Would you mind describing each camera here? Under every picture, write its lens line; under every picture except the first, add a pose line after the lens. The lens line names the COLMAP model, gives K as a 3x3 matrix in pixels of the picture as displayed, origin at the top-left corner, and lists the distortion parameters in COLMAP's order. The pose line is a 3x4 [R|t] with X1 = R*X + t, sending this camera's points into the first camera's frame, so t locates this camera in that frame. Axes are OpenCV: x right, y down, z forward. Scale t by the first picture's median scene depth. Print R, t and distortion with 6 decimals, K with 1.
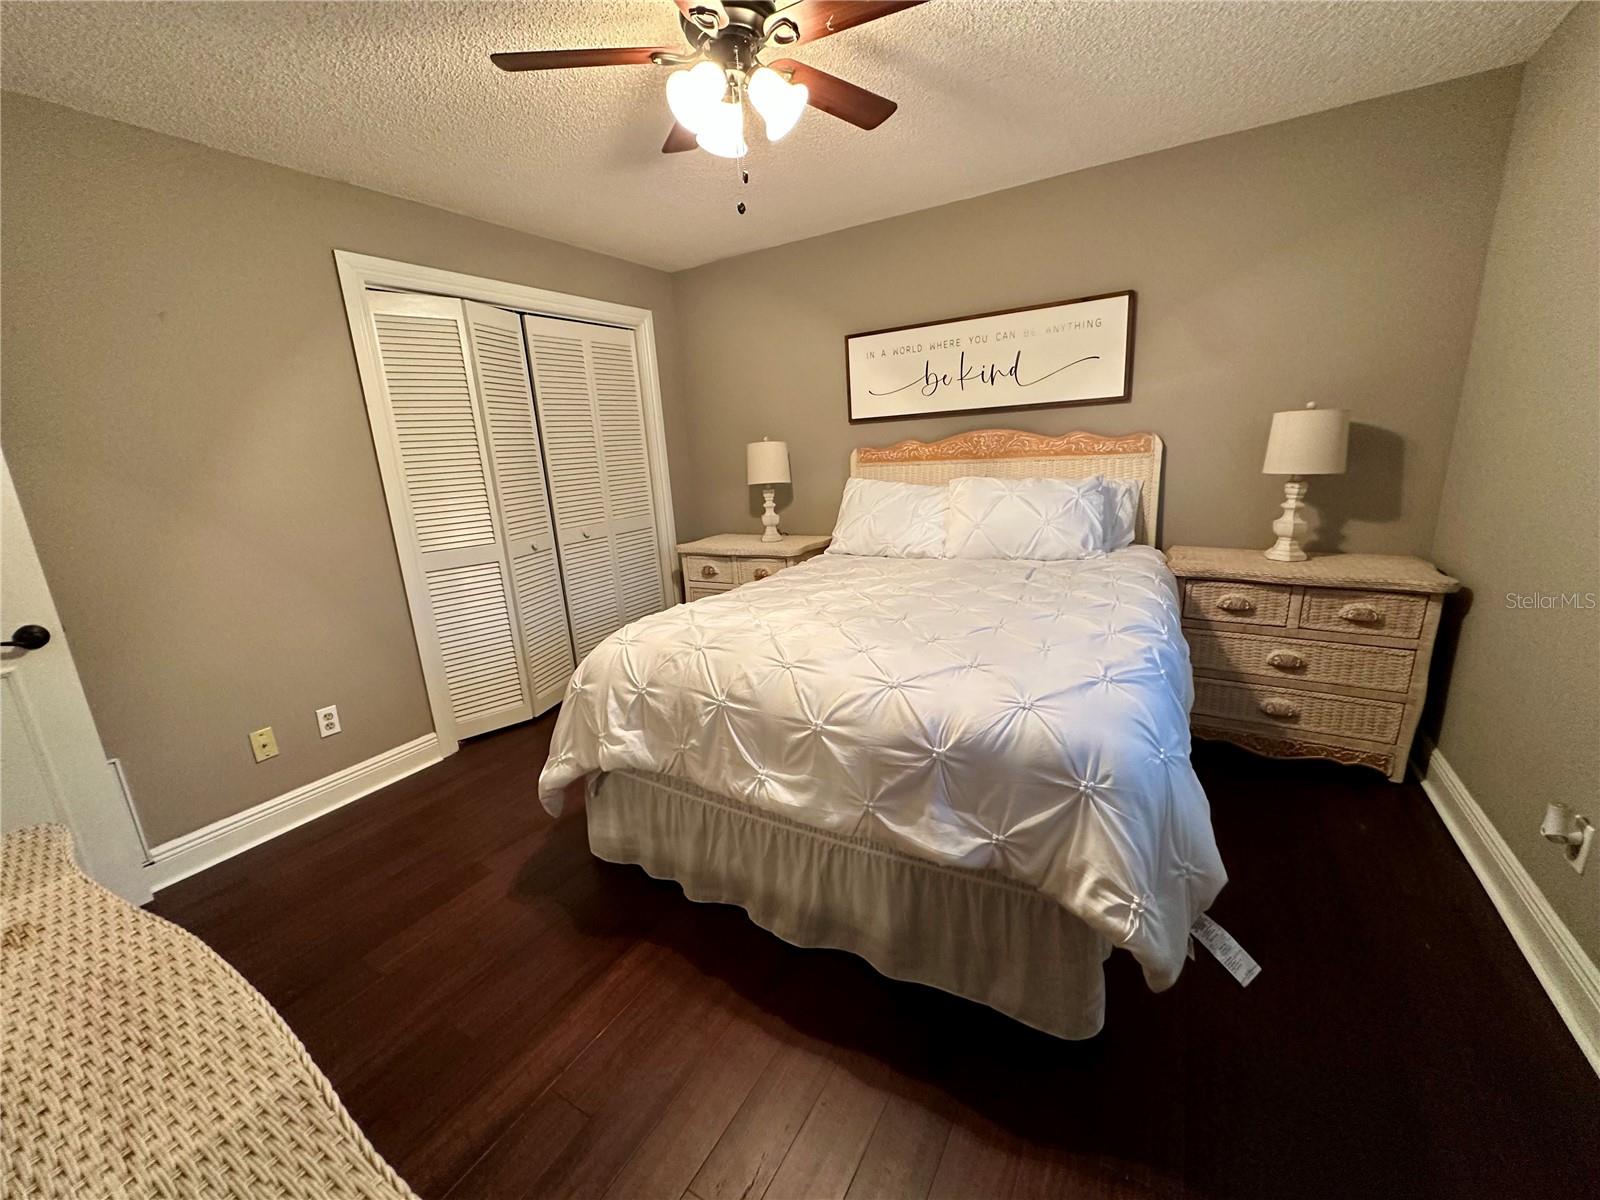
lens RADIAL K [[636.2, 0, 801.1], [0, 636.2, 594.2], [0, 0, 1]] dist [-0.000328, -0.000184]
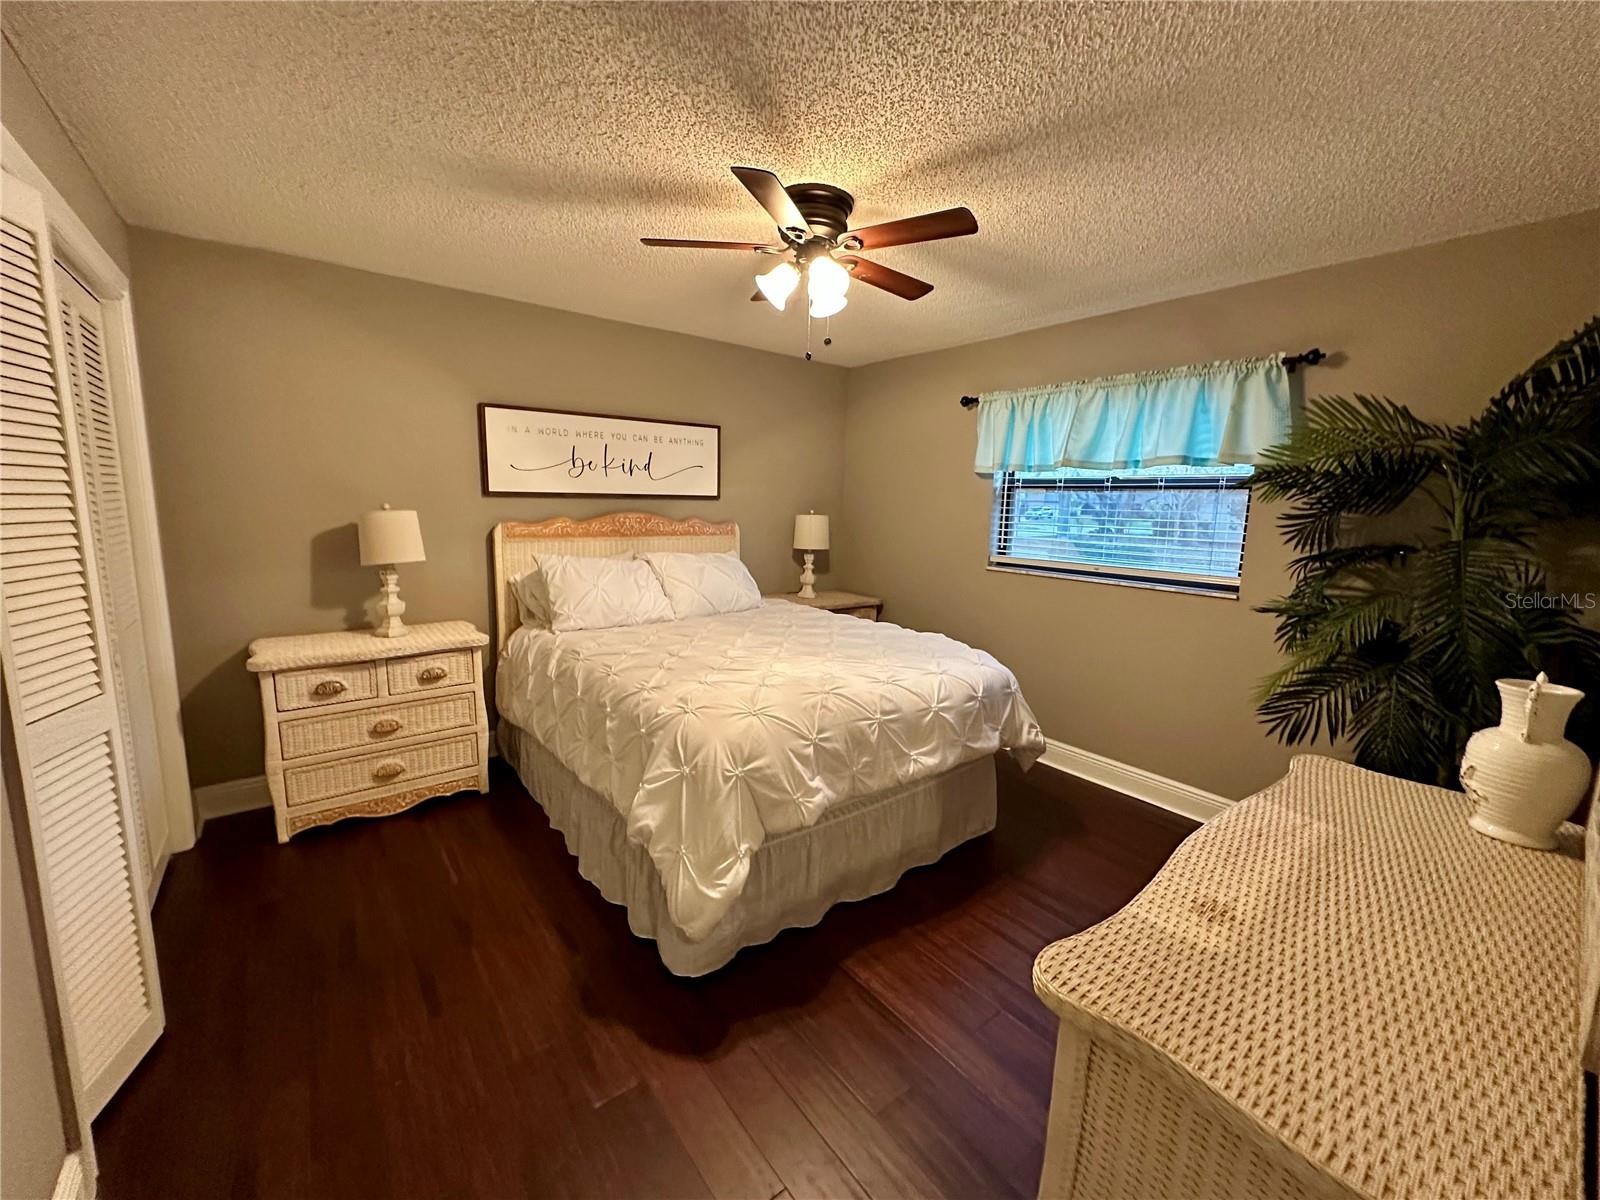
lens RADIAL K [[611.9, 0, 800.0], [0, 611.9, 600.0], [0, 0, 1]] dist [-0.070071, -0.000028]
pose [[0.360510, -0.068231, 0.930256, -0.712801], [0.182410, 0.983222, 0.001425, -0.050021], [-0.914745, 0.169174, 0.366907, 0.368615]]
